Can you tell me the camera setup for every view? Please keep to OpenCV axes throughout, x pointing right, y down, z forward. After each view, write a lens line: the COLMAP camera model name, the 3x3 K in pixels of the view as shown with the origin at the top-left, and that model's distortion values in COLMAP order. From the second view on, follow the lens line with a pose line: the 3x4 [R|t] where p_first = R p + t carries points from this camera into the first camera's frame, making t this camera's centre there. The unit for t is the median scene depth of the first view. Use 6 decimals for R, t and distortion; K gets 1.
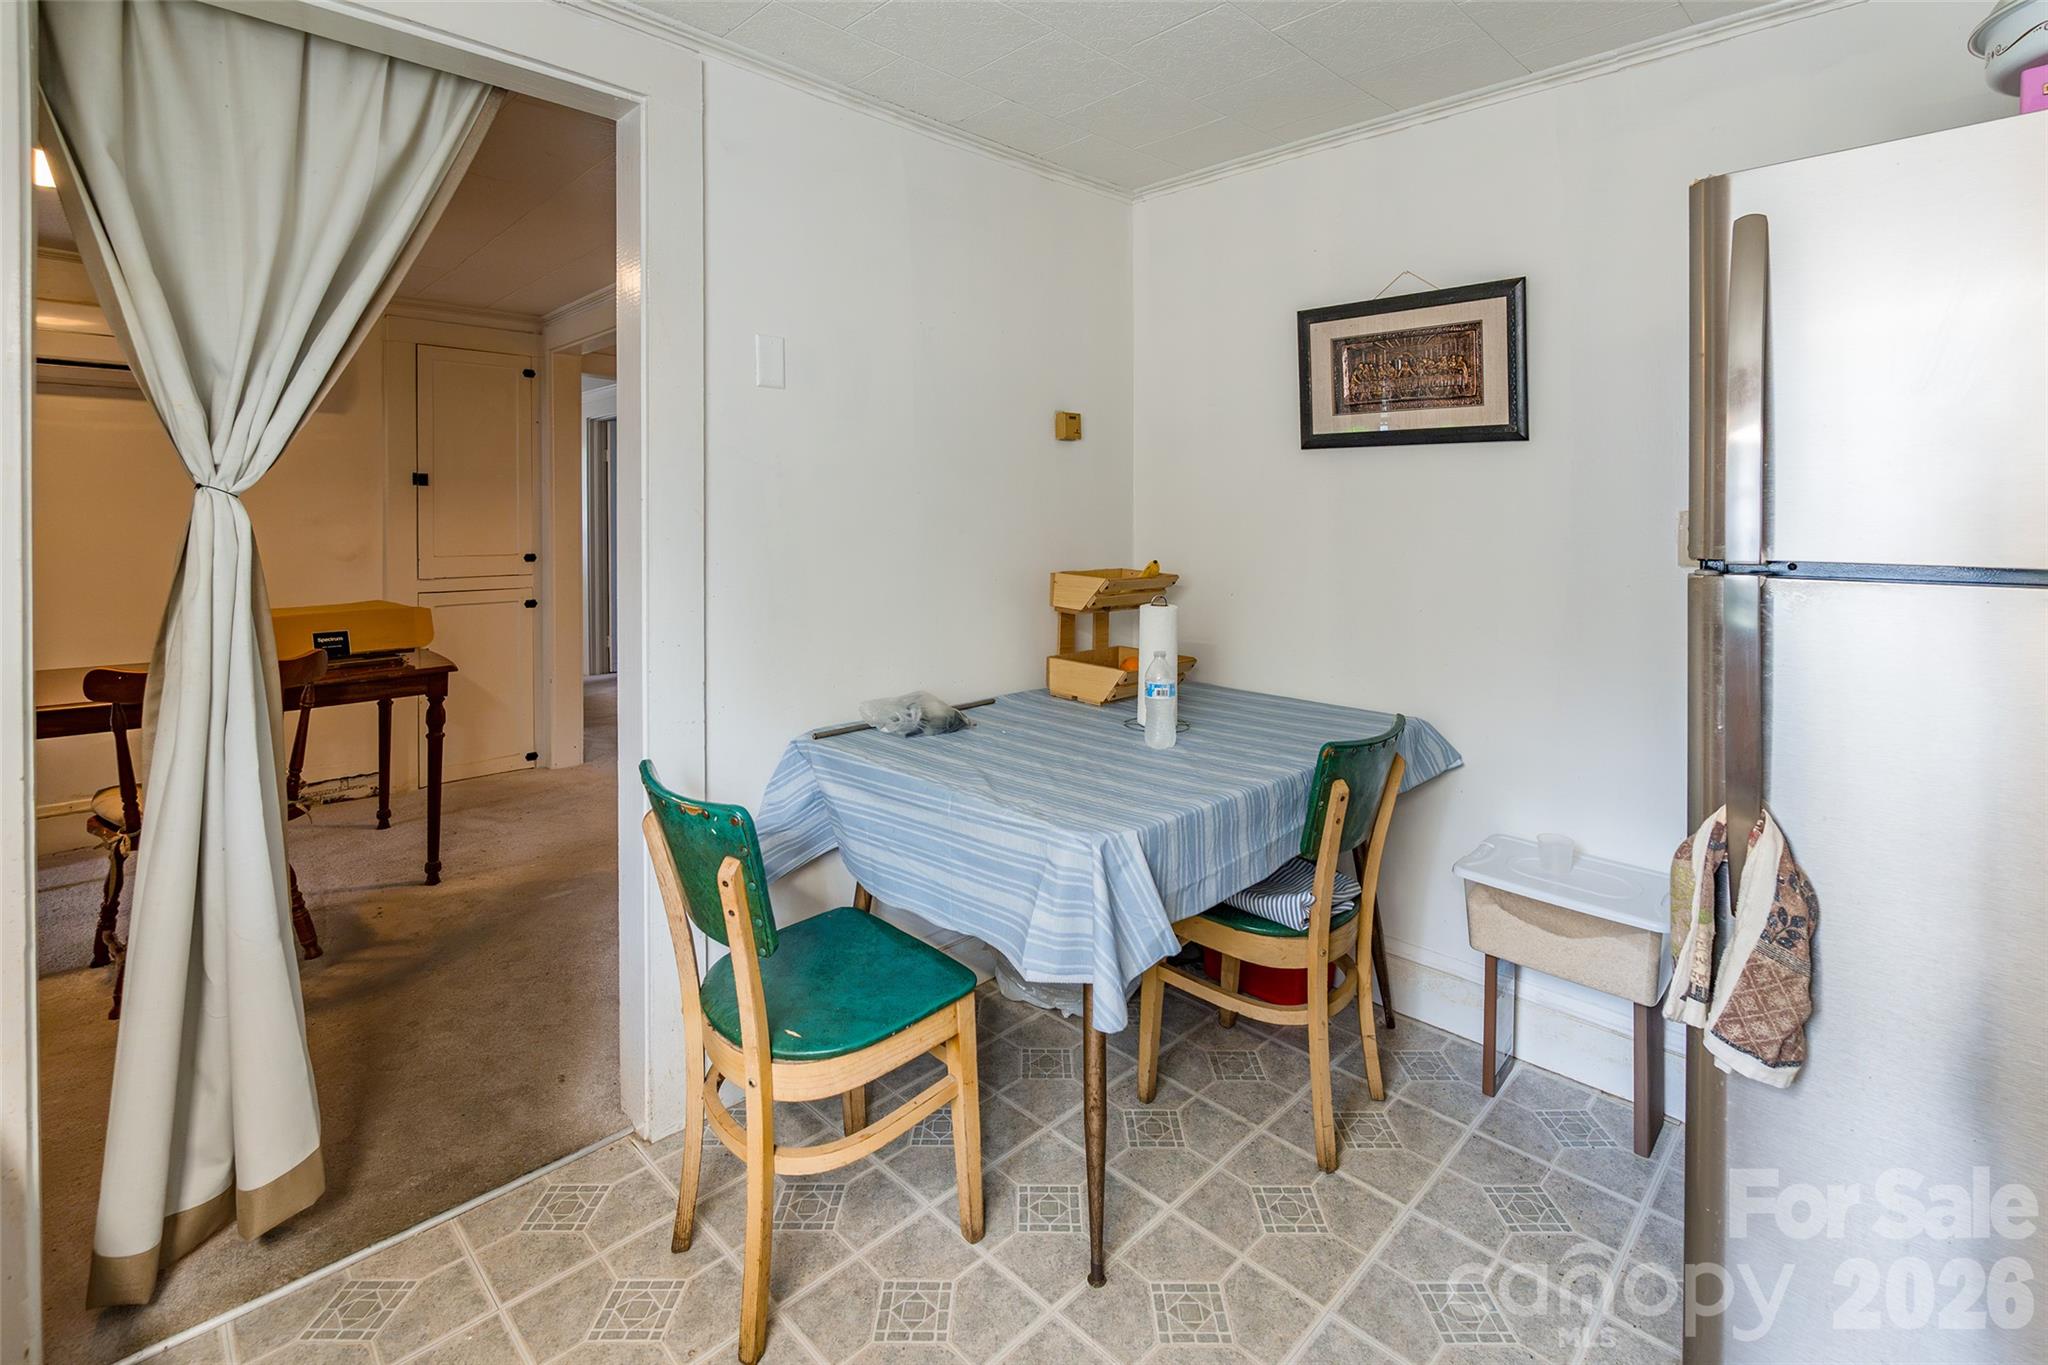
lens RADIAL K [[929.4, 0, 1023.5], [0, 929.4, 530.6], [0, 0, 1]] dist [-0.002714, -0.000190]
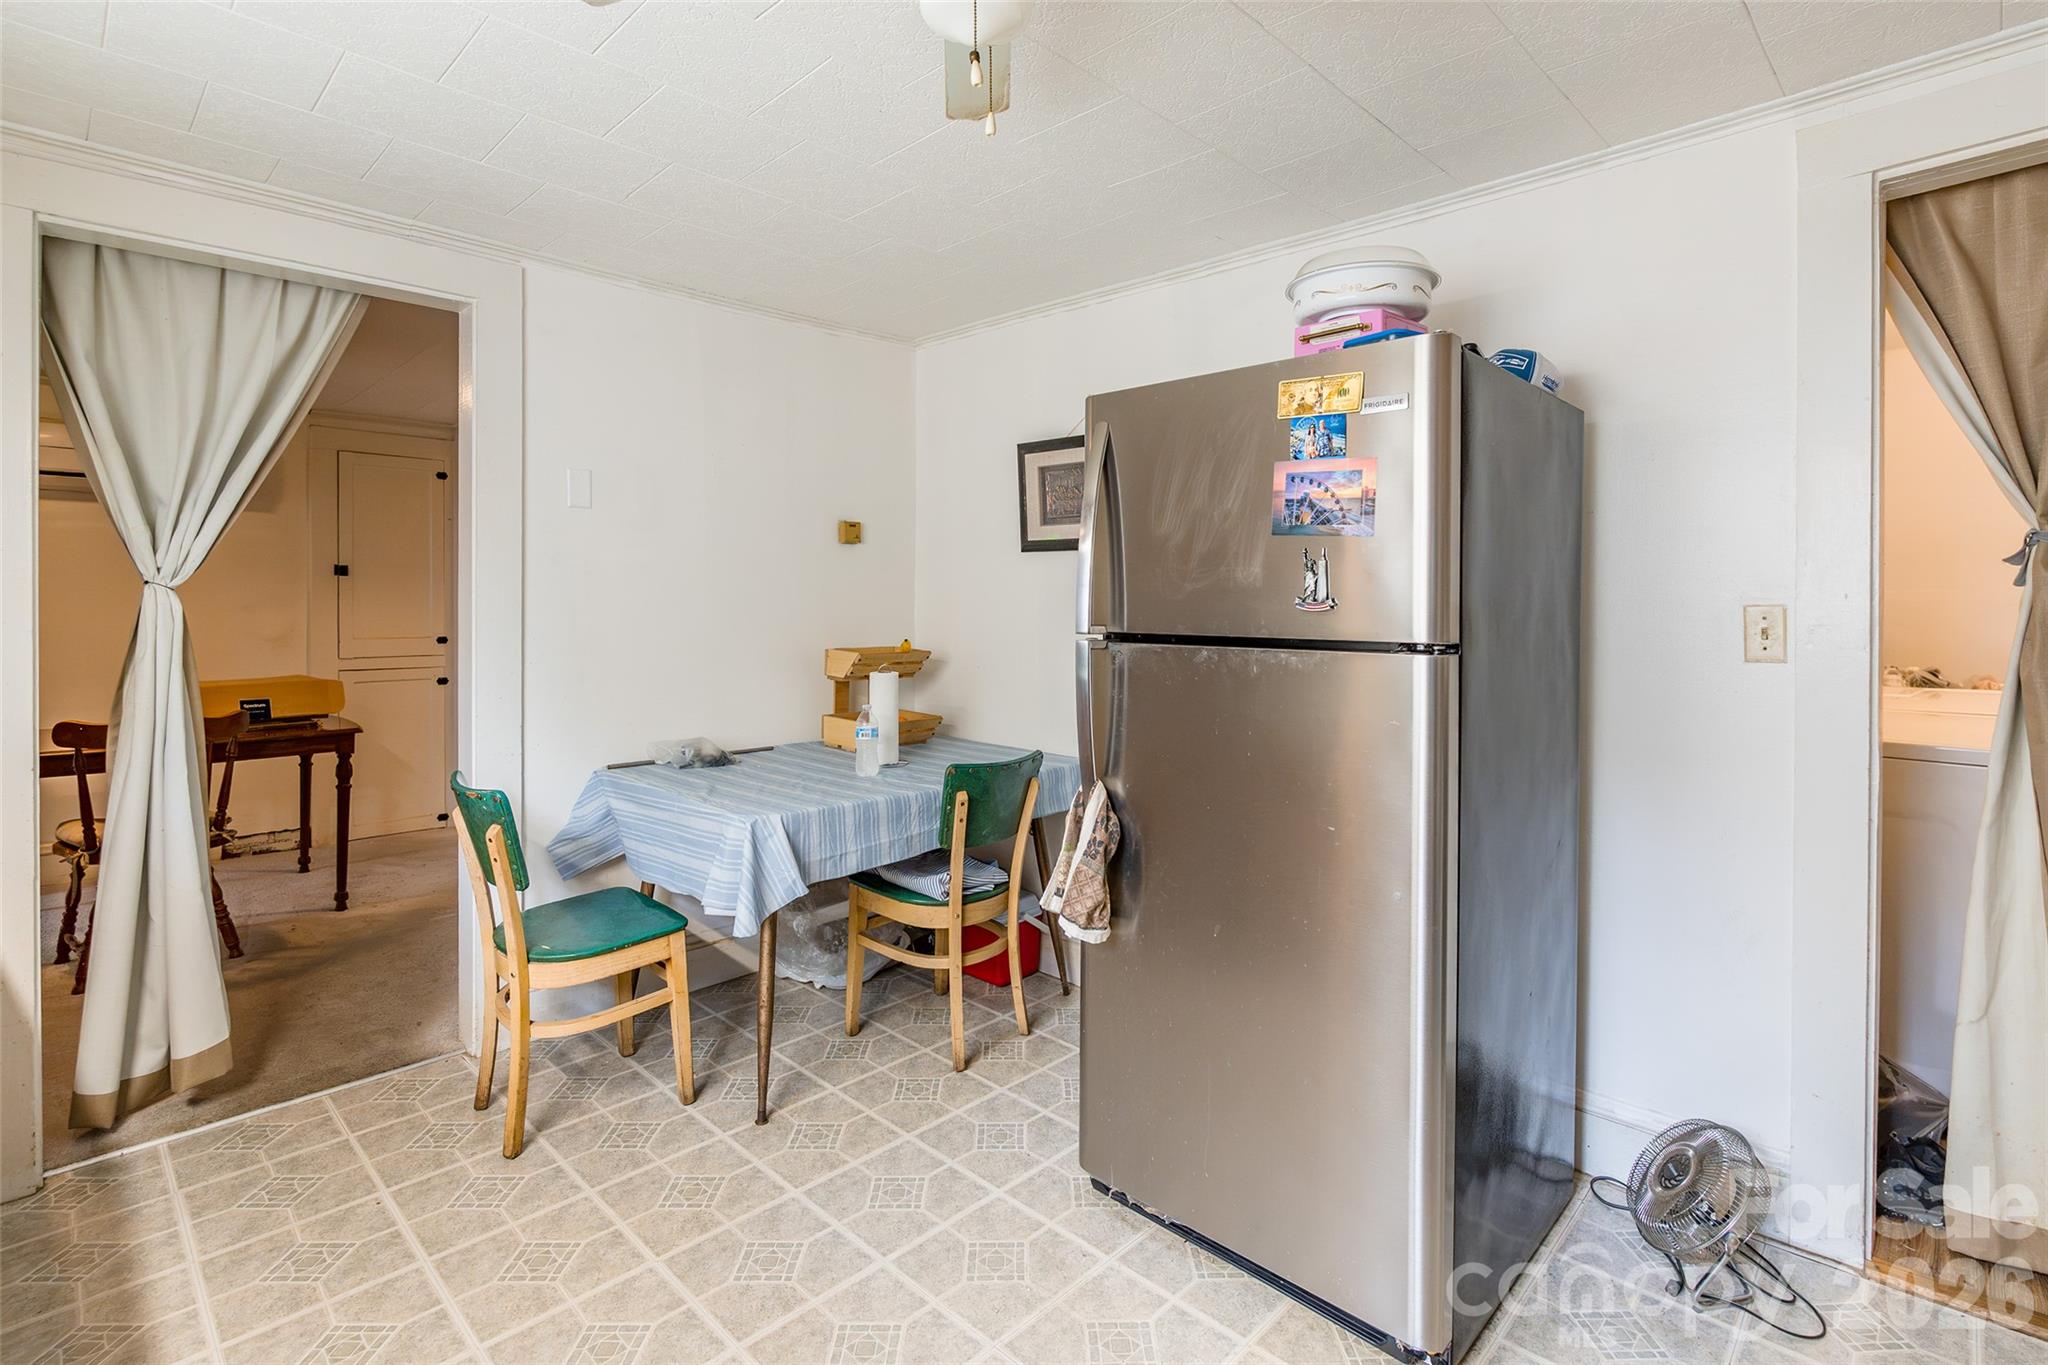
lens RADIAL K [[961.6, 0, 1019.3], [0, 961.6, 617.9], [0, 0, 1]] dist [-0.000707, 0.000487]
pose [[0.999886, 0.001923, 0.014976, 0.391012], [-0.001915, 0.999998, -0.000505, 0.004507], [-0.014977, 0.000476, 0.999888, -0.451894]]
